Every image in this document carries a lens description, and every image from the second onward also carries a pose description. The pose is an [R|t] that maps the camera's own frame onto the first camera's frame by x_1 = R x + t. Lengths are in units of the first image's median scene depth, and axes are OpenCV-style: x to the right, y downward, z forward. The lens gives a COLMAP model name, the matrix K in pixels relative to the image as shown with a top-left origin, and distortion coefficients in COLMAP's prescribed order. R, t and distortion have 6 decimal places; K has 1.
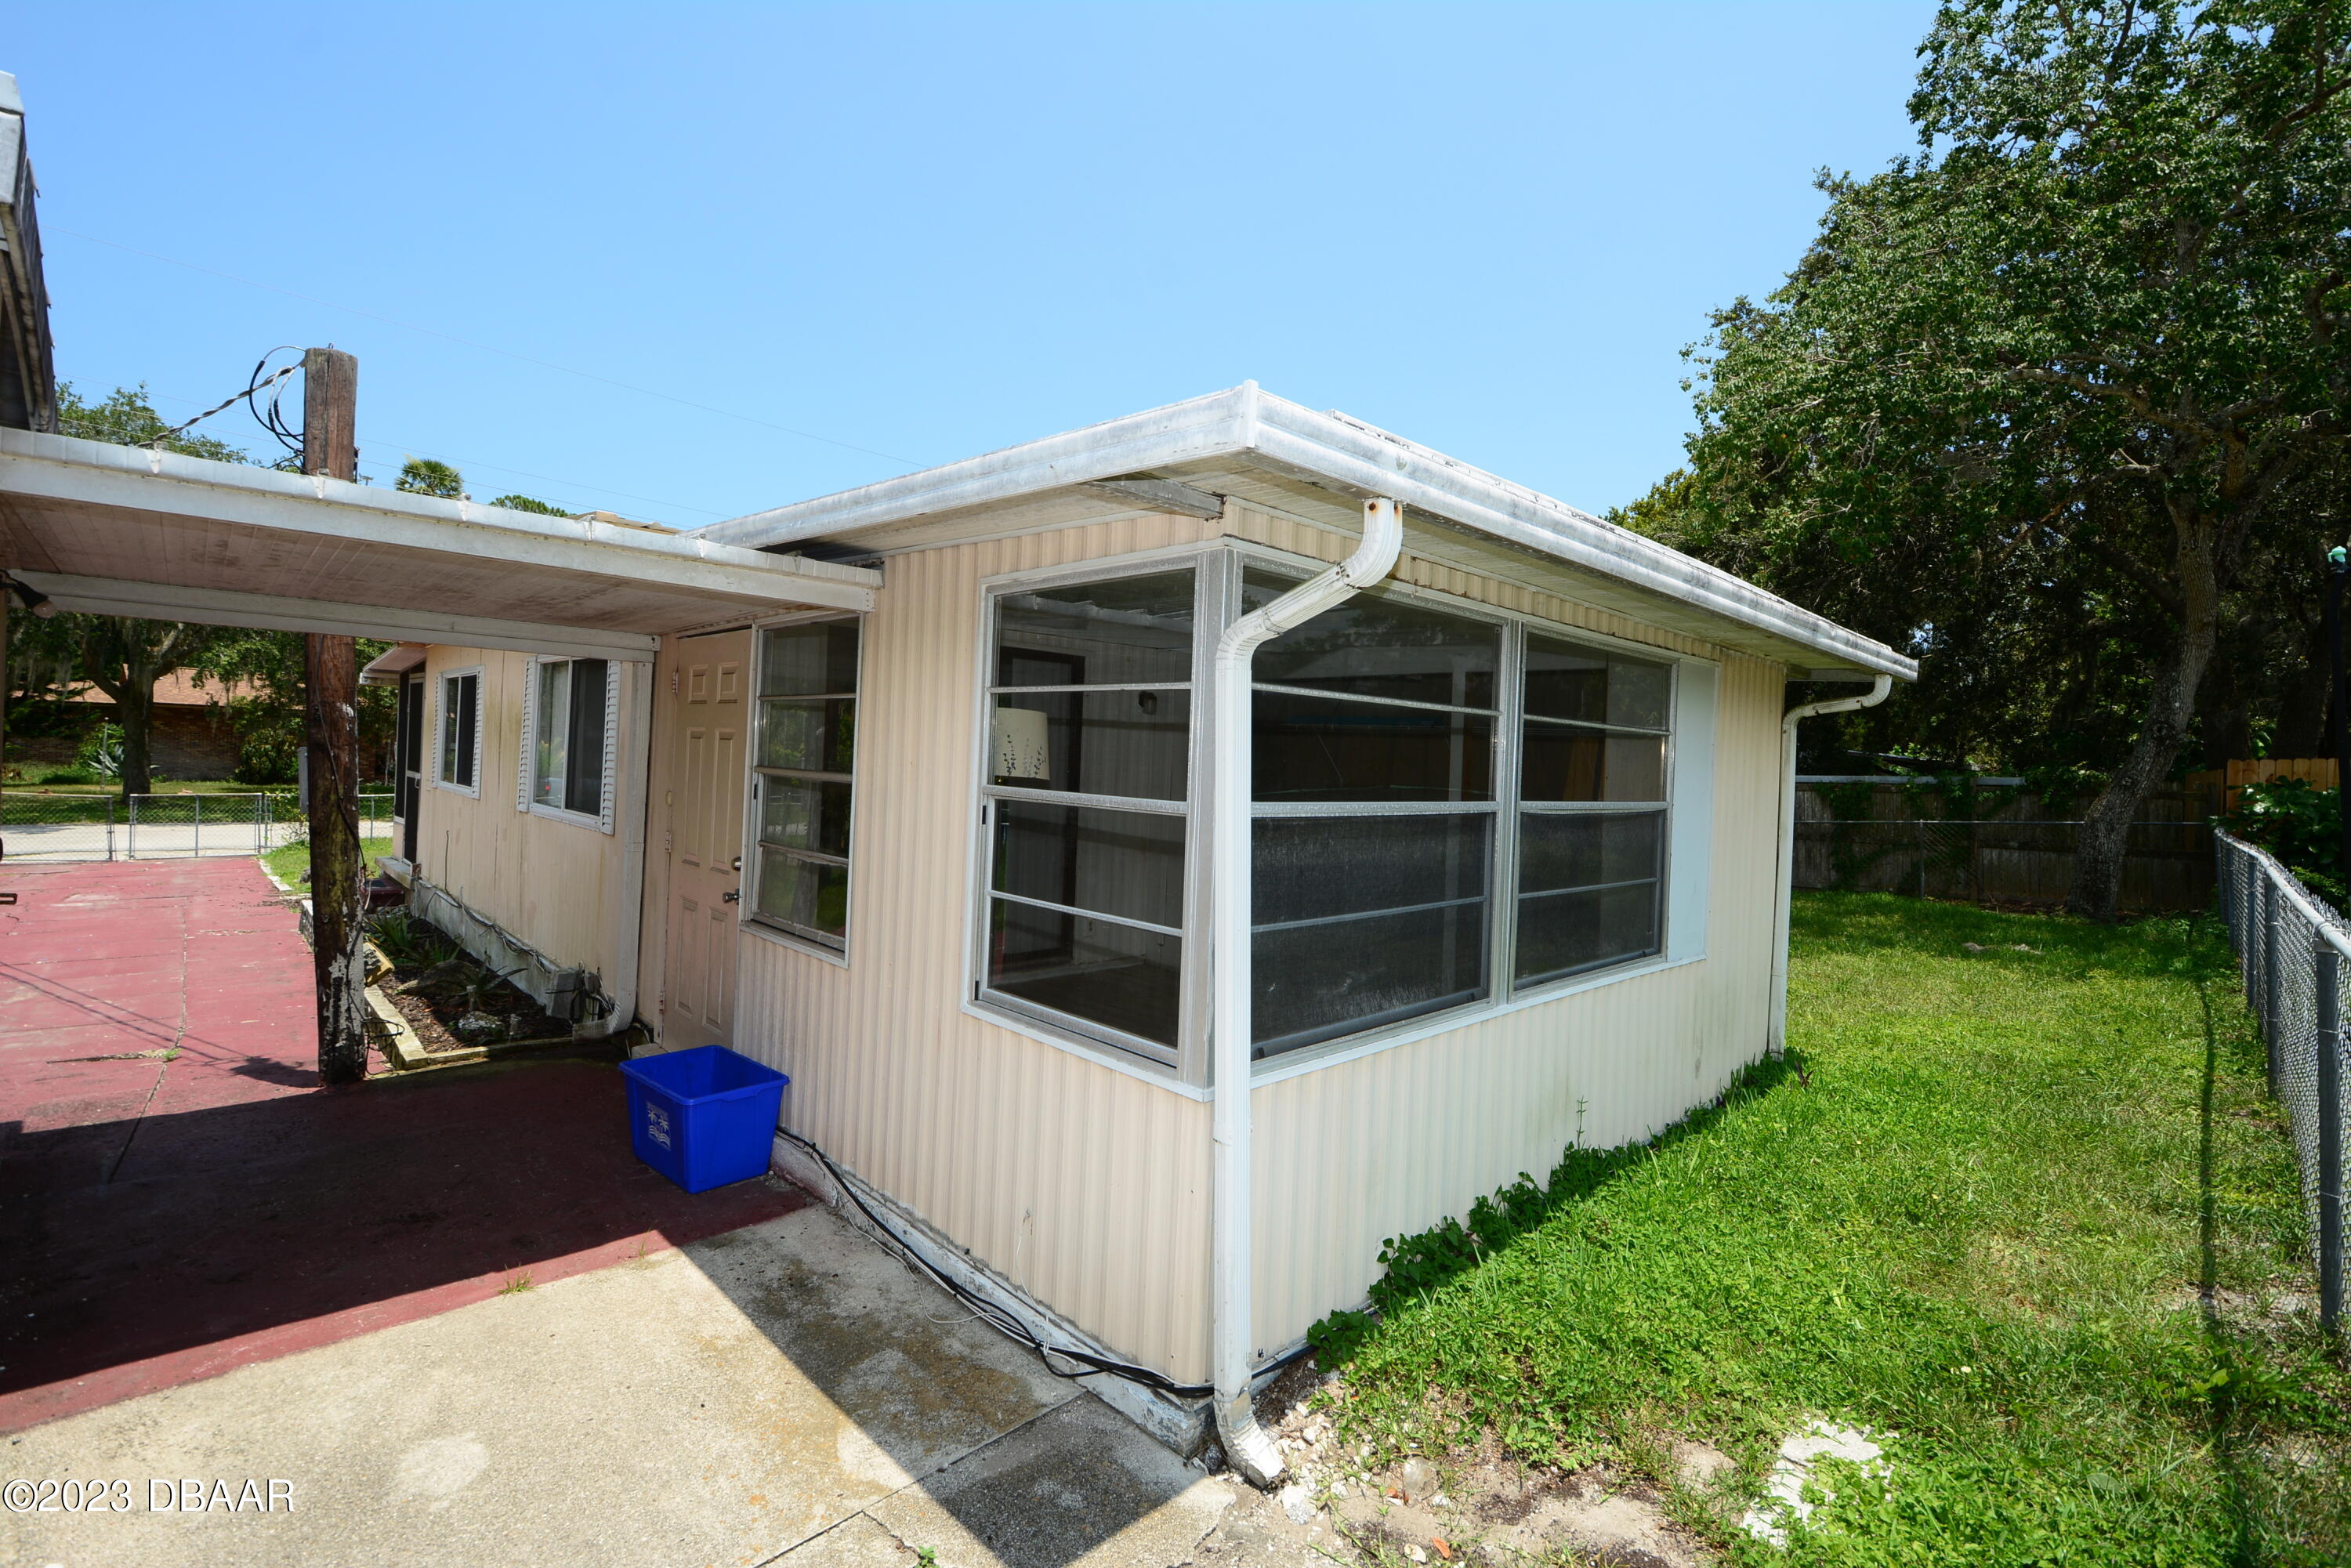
lens RADIAL K [[1048.4, 0, 1145.7], [0, 1048.4, 753.0], [0, 0, 1]] dist [0.011289, -0.015617]
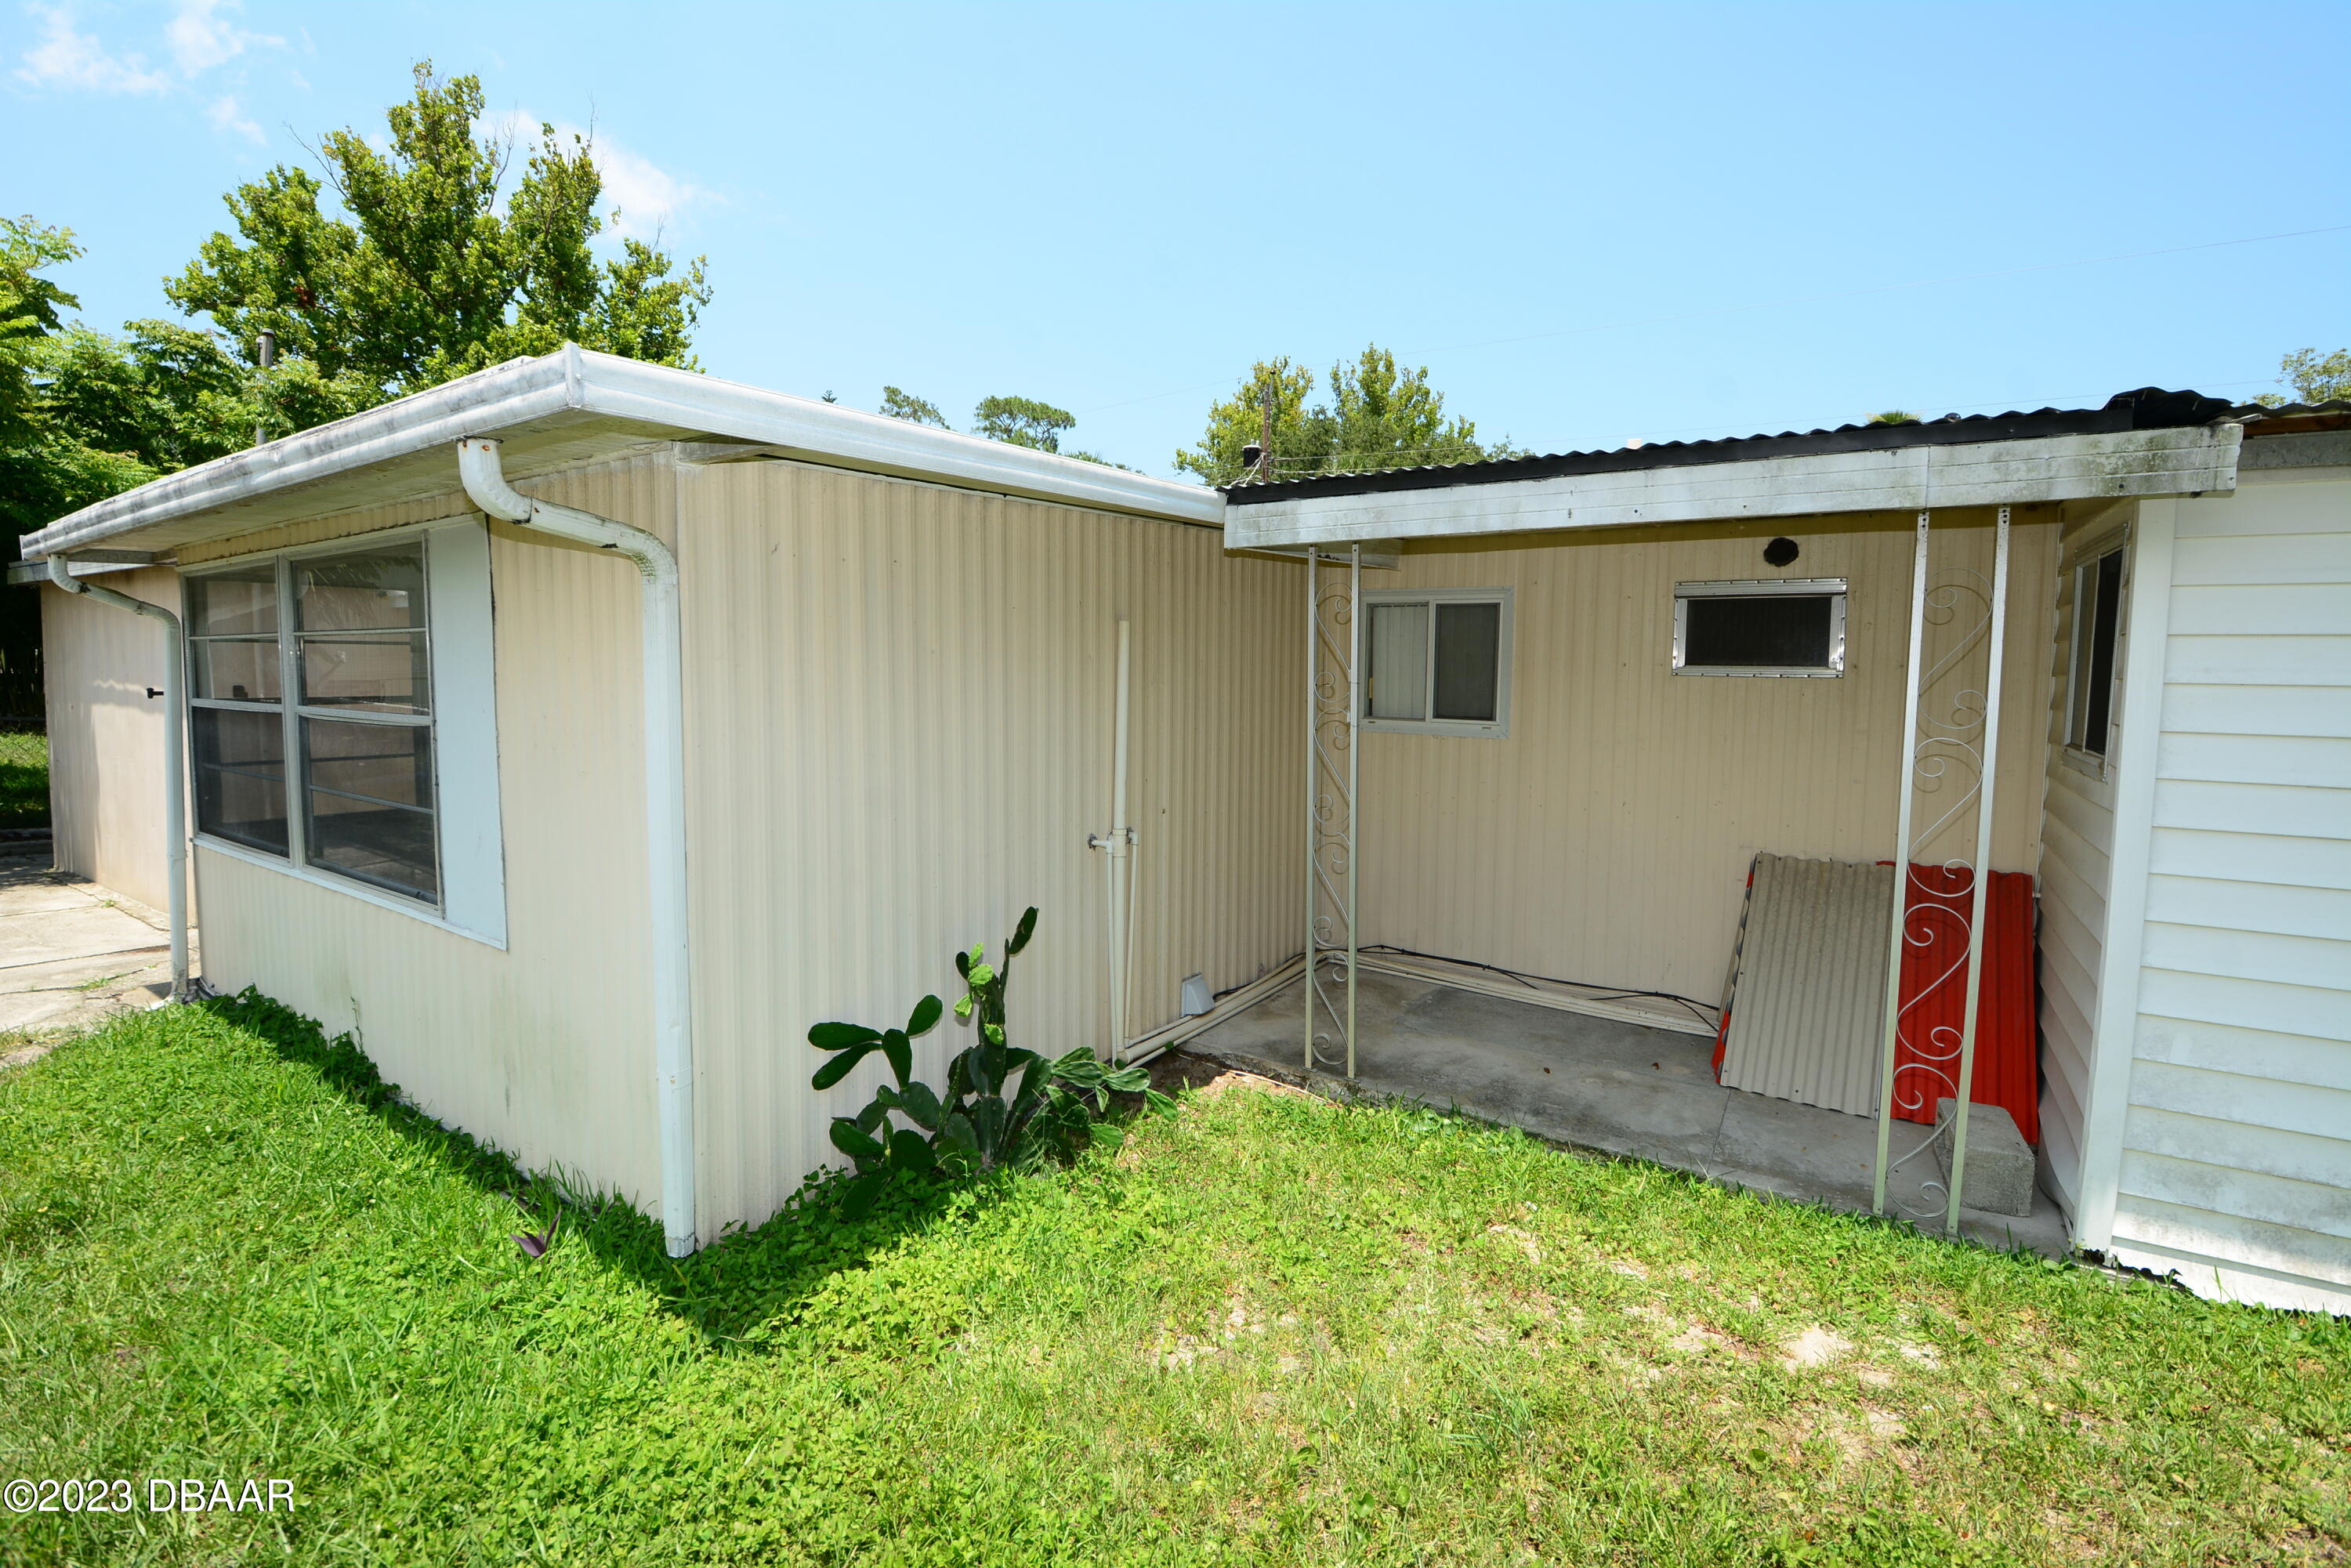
lens RADIAL K [[1033.0, 0, 1185.3], [0, 1033.0, 750.7], [0, 0, 1]] dist [-0.001486, -0.012747]
pose [[0.227753, 0.035246, -0.973081, 1.433631], [0.000967, 0.999336, 0.036423, 0.044851], [0.973718, -0.009236, 0.227568, 1.435368]]
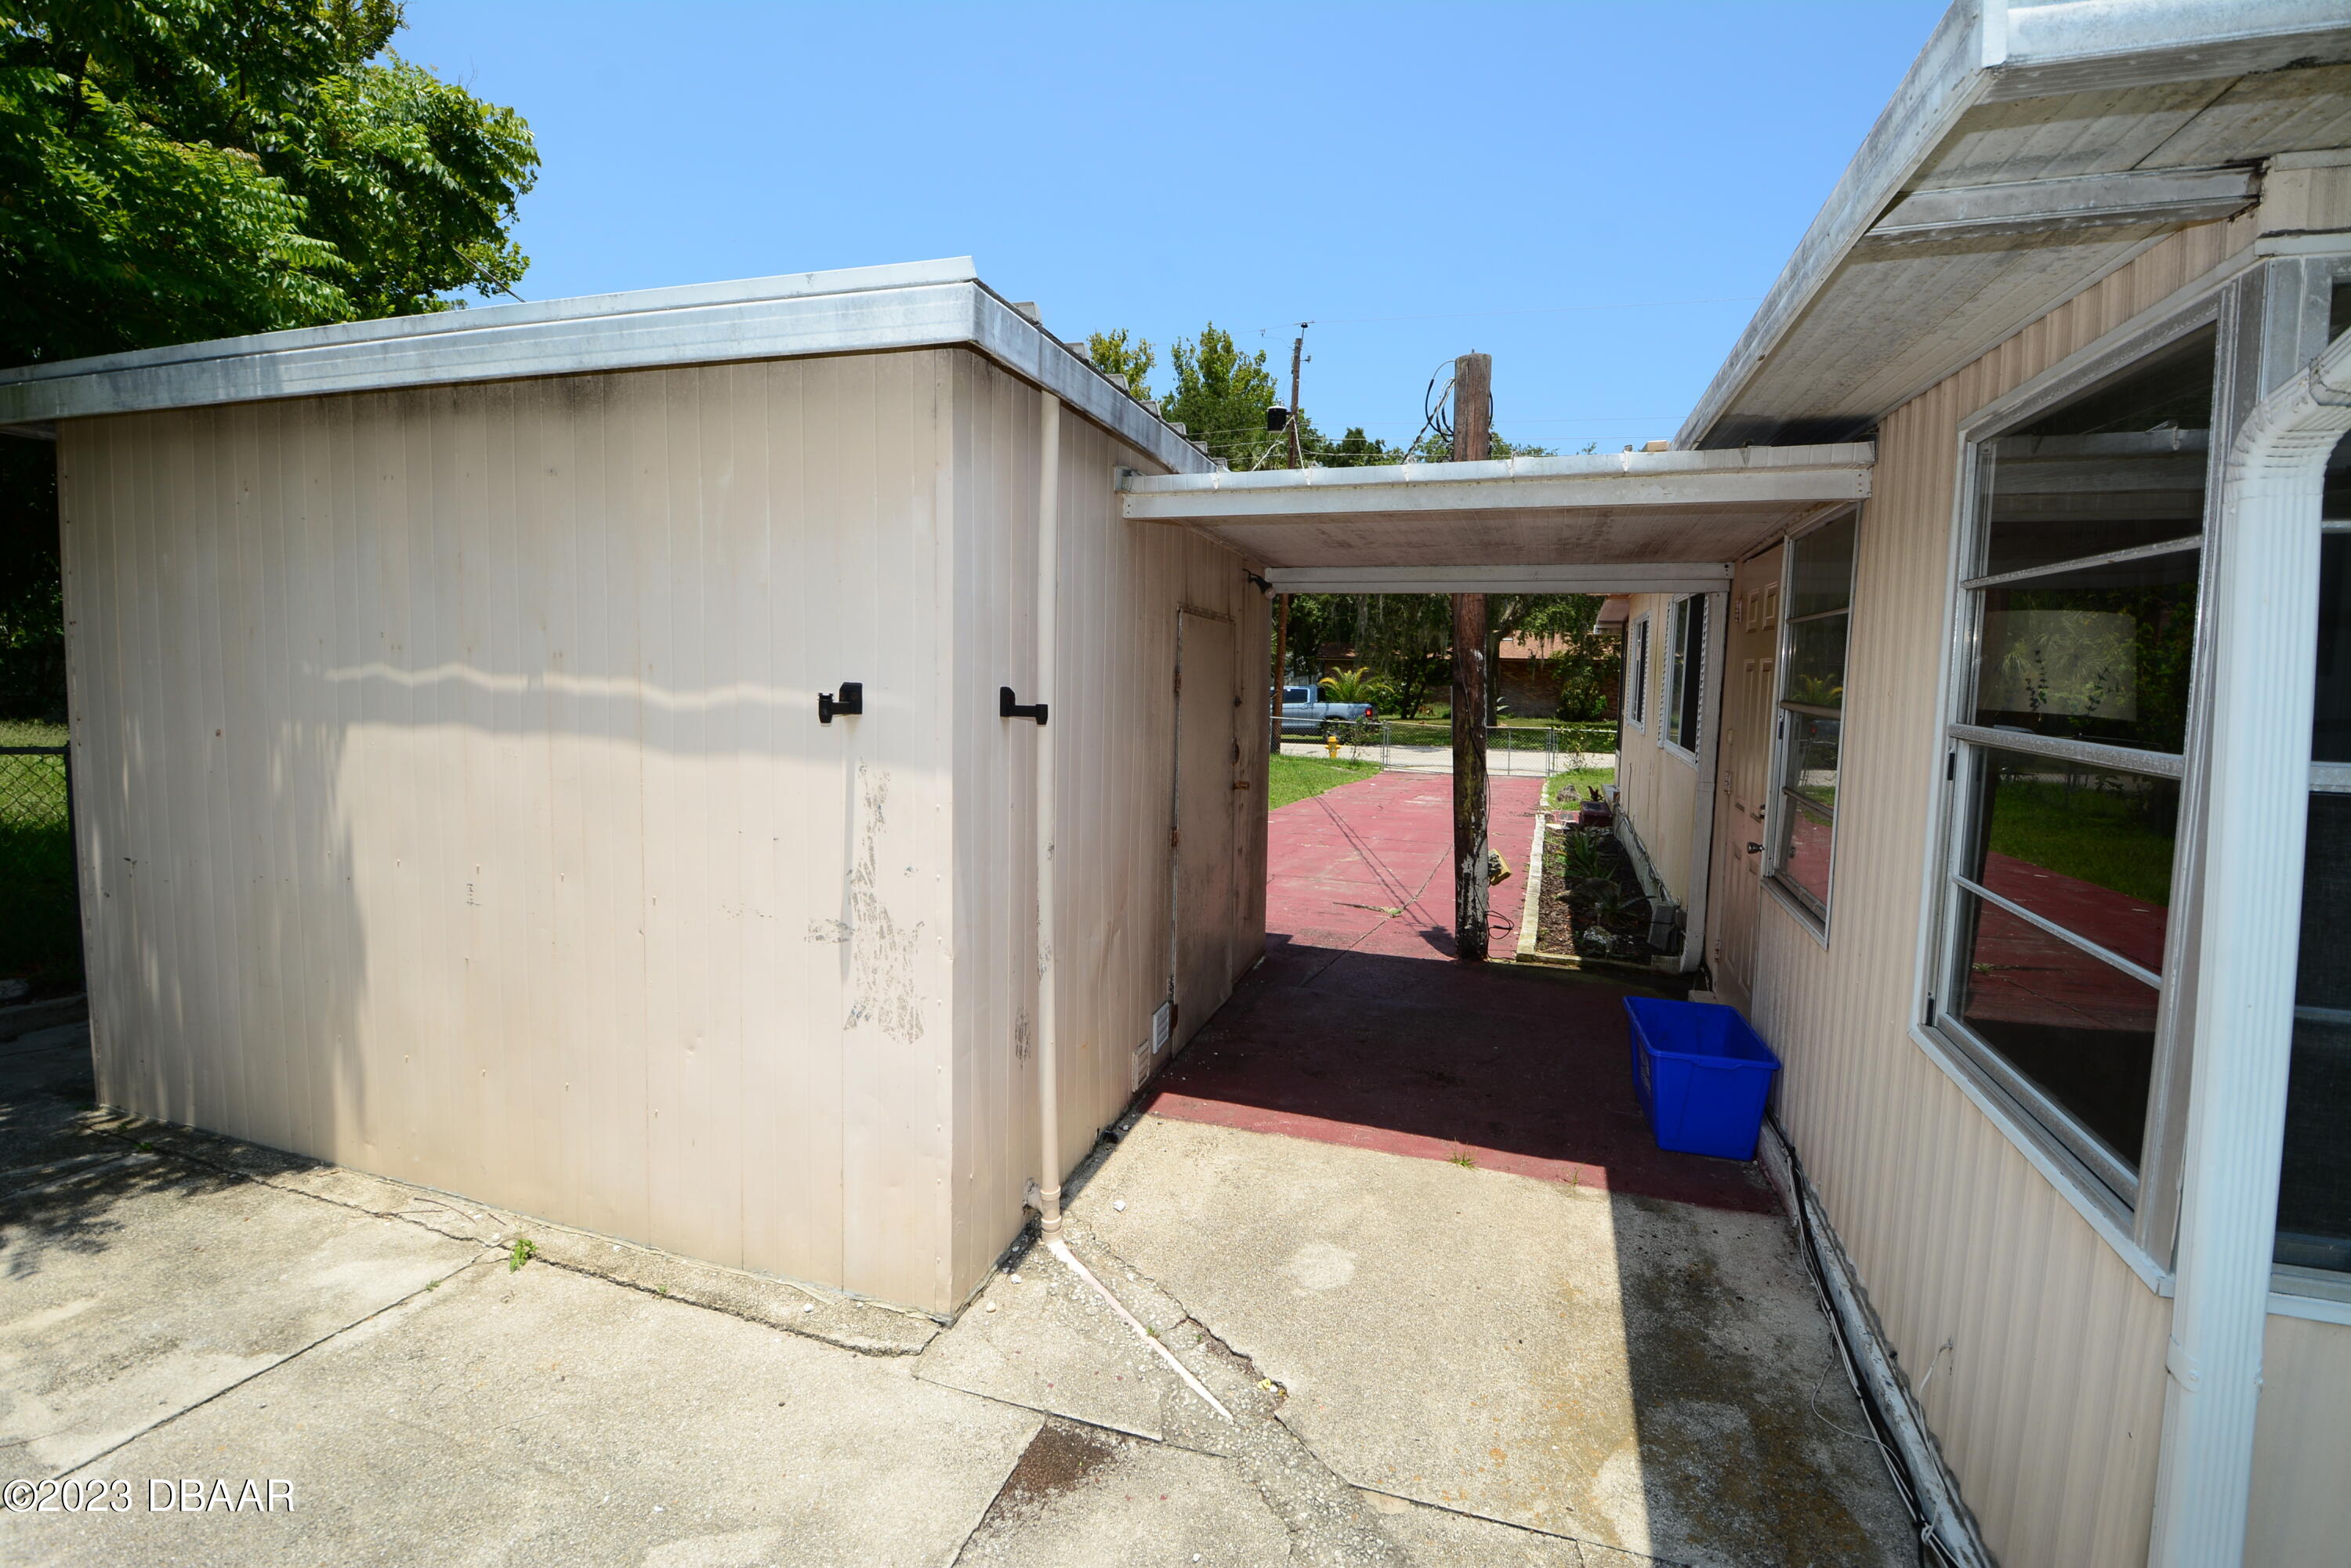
lens RADIAL K [[1033.0, 0, 1185.3], [0, 1033.0, 750.7], [0, 0, 1]] dist [-0.001486, -0.012747]
pose [[0.451617, 0.042991, -0.891176, 0.221616], [0.003541, 0.998744, 0.049974, 0.012782], [0.892205, -0.025724, 0.450898, 0.236501]]
